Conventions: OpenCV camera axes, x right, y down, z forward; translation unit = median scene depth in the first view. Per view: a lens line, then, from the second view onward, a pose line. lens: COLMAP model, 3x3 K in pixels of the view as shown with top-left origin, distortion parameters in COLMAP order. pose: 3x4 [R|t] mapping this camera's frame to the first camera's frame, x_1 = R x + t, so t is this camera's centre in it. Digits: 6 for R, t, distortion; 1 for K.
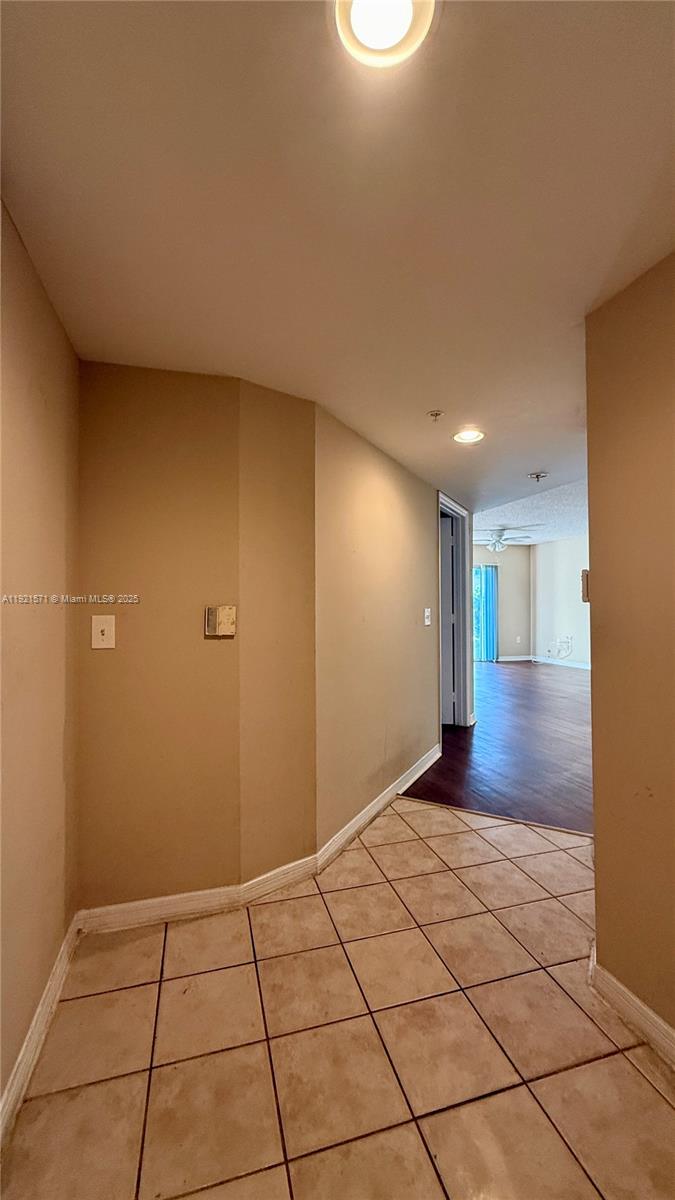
lens RADIAL K [[480.4, 0, 337.5], [0, 480.4, 600.0], [0, 0, 1]] dist [0.000908, 0.000300]
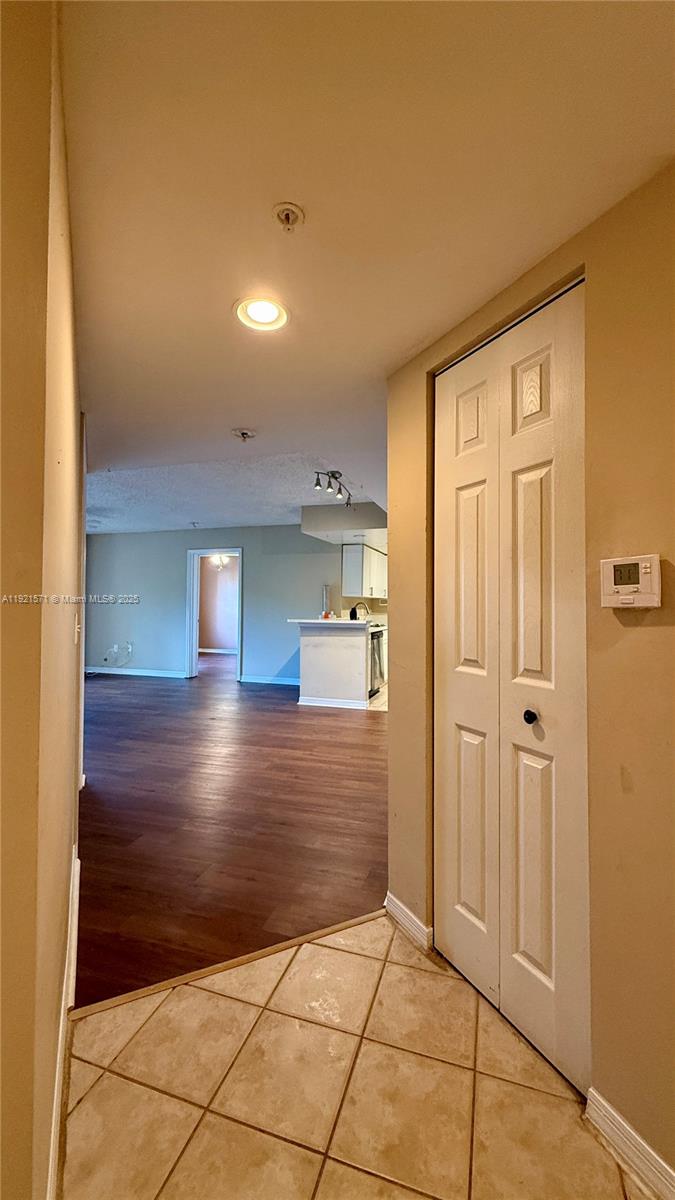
lens RADIAL K [[480.4, 0, 337.5], [0, 480.4, 600.0], [0, 0, 1]] dist [0.000908, 0.000300]
pose [[0.565580, 0.018525, 0.824485, -0.115014], [-0.016711, 0.999800, -0.011001, 0.003820], [-0.824524, -0.007555, 0.565777, 0.491319]]
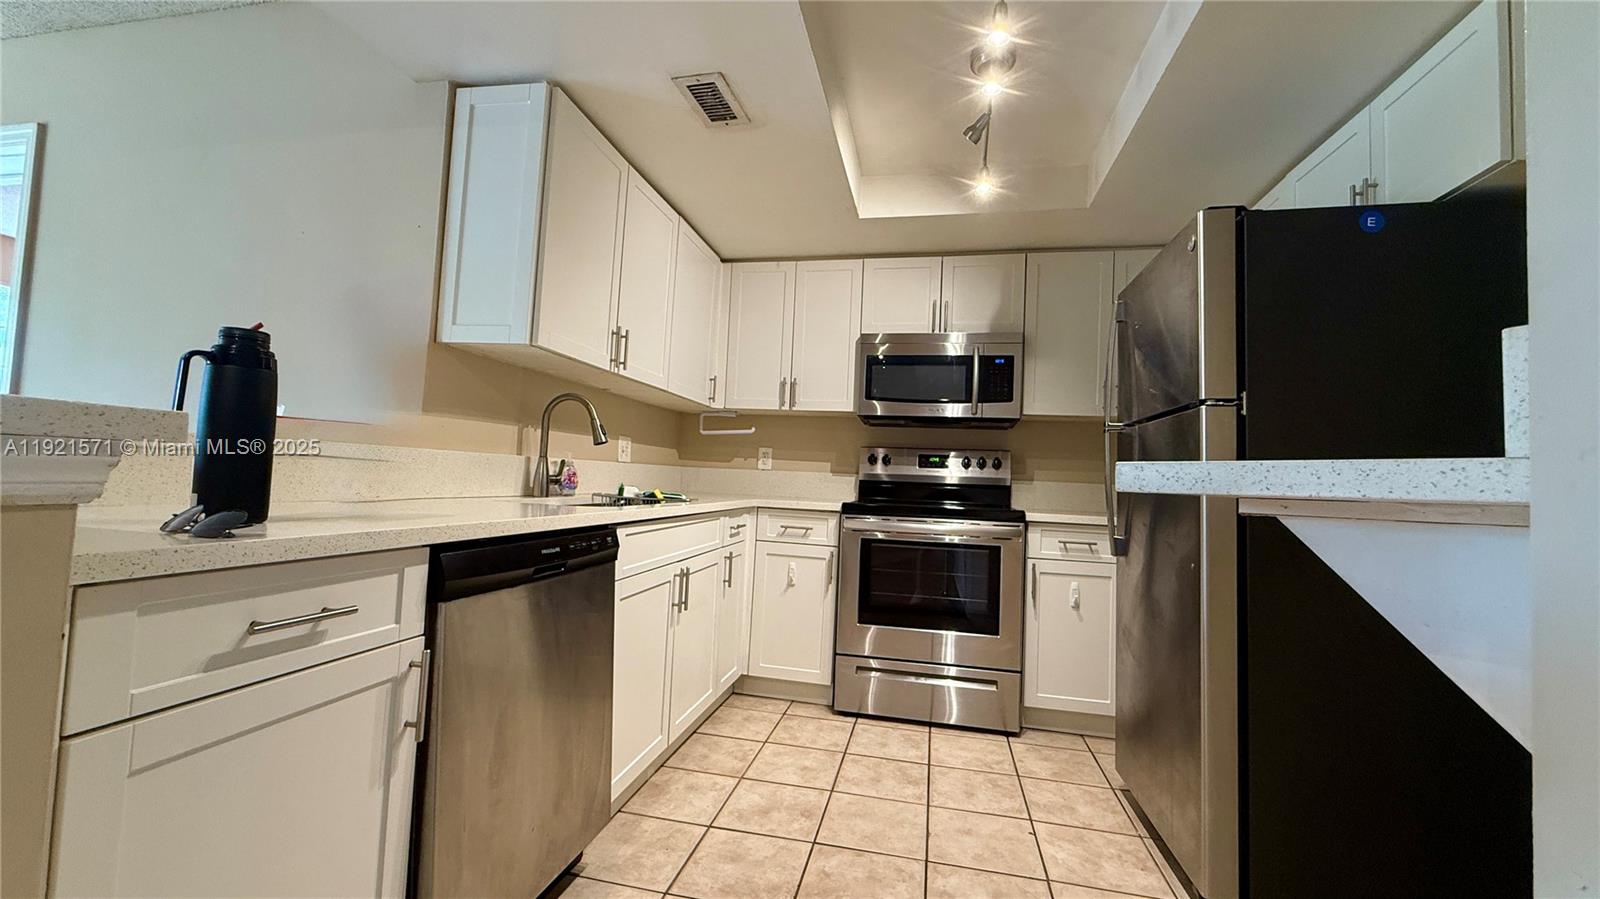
lens RADIAL K [[640.6, 0, 796.4], [0, 640.6, 451.4], [0, 0, 1]] dist [0.000908, 0.000300]
pose [[0.478304, 0.067391, 0.875605, 1.368610], [-0.058433, 0.997284, -0.044837, 0.066327], [-0.876248, -0.029718, 0.480942, 1.157311]]
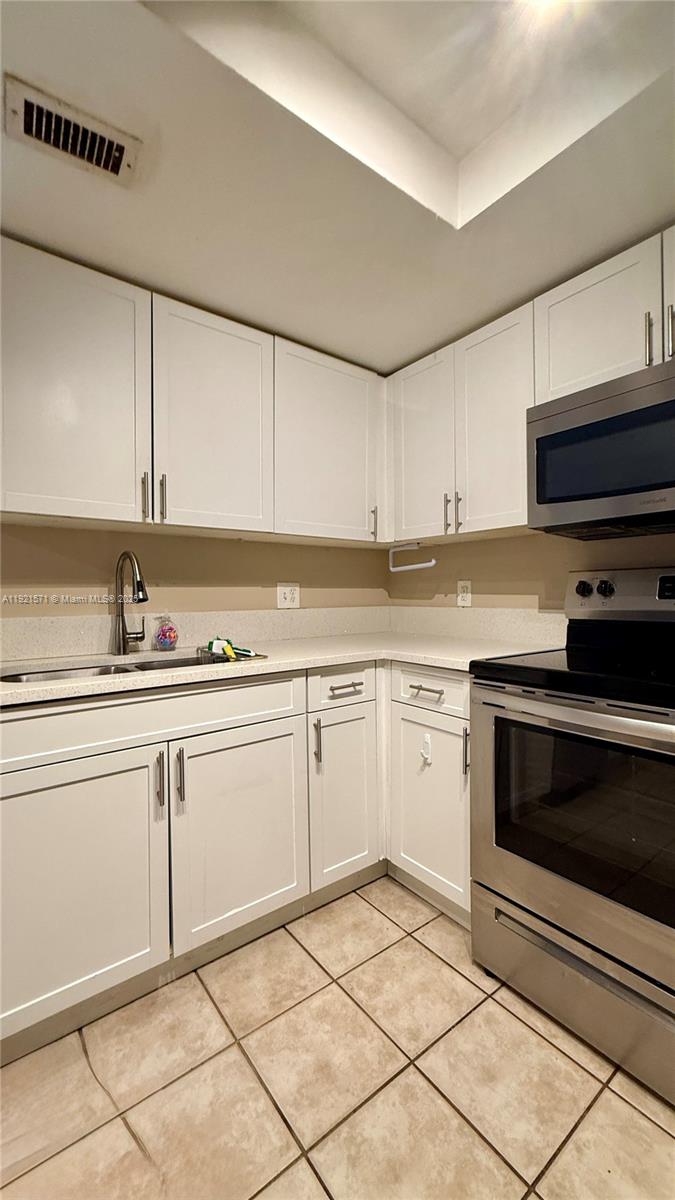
lens RADIAL K [[477.7, 0, 336.9], [0, 477.7, 597.3], [0, 0, 1]] dist [-0.001262, 0.000068]
pose [[0.933694, -0.003238, 0.358057, 1.878172], [-0.002314, 0.999884, 0.015078, 0.028143], [-0.358065, -0.014907, 0.933578, 1.148881]]
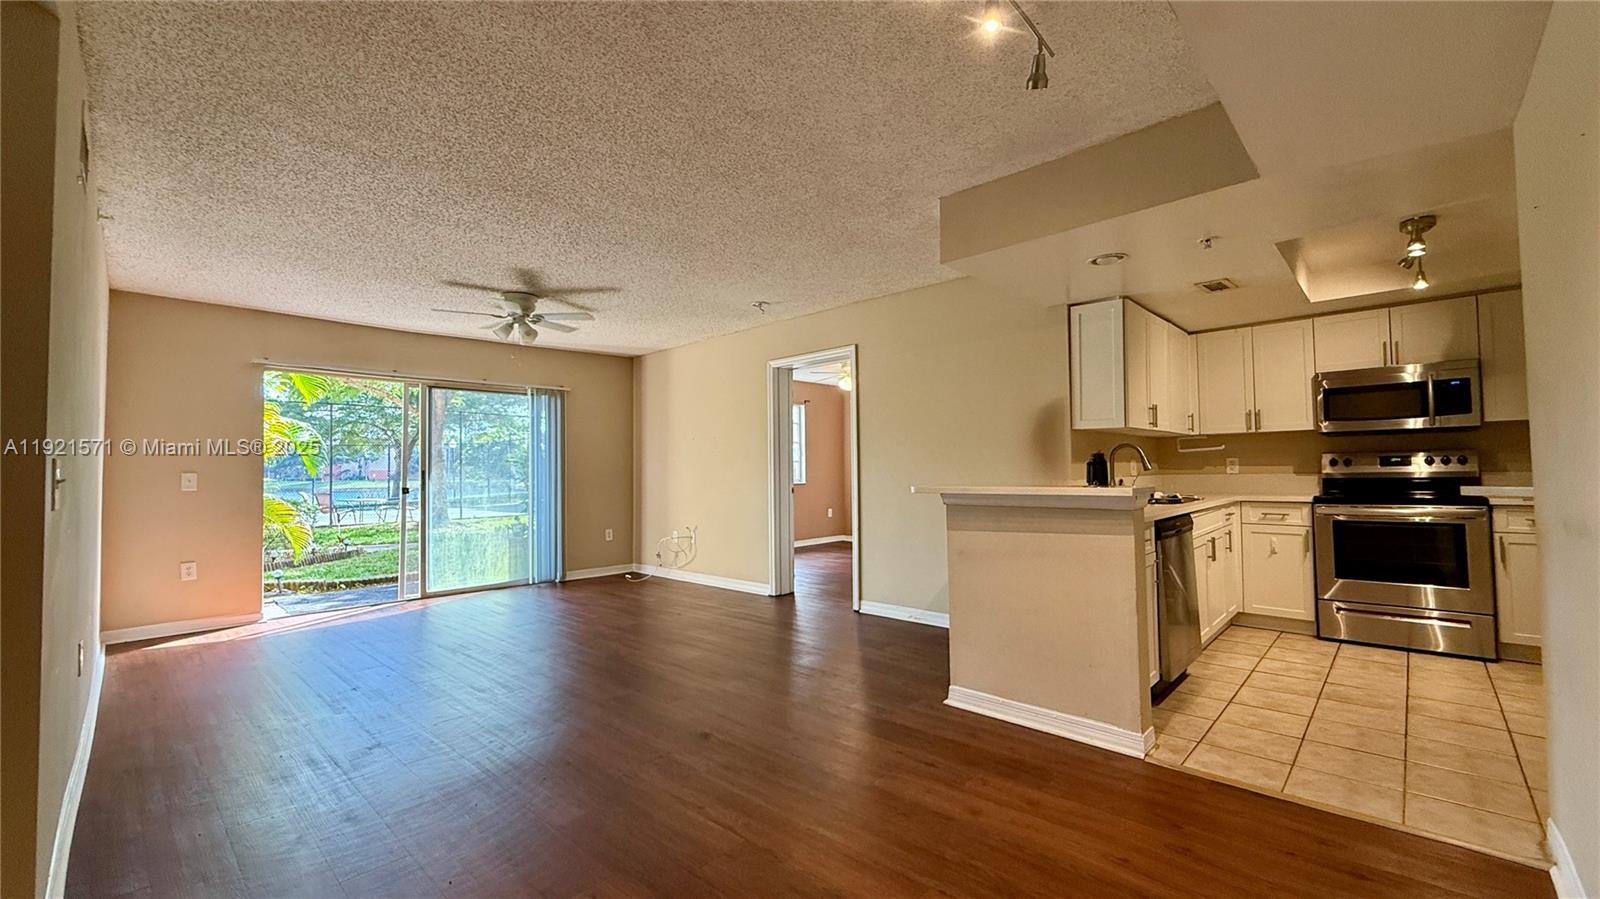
lens RADIAL K [[640.6, 0, 796.4], [0, 640.6, 451.4], [0, 0, 1]] dist [0.000908, 0.000300]
pose [[0.867193, 0.007625, 0.497914, 0.653475], [0.005076, 0.999695, -0.024151, 0.030234], [-0.497947, 0.023471, 0.866890, 0.928754]]
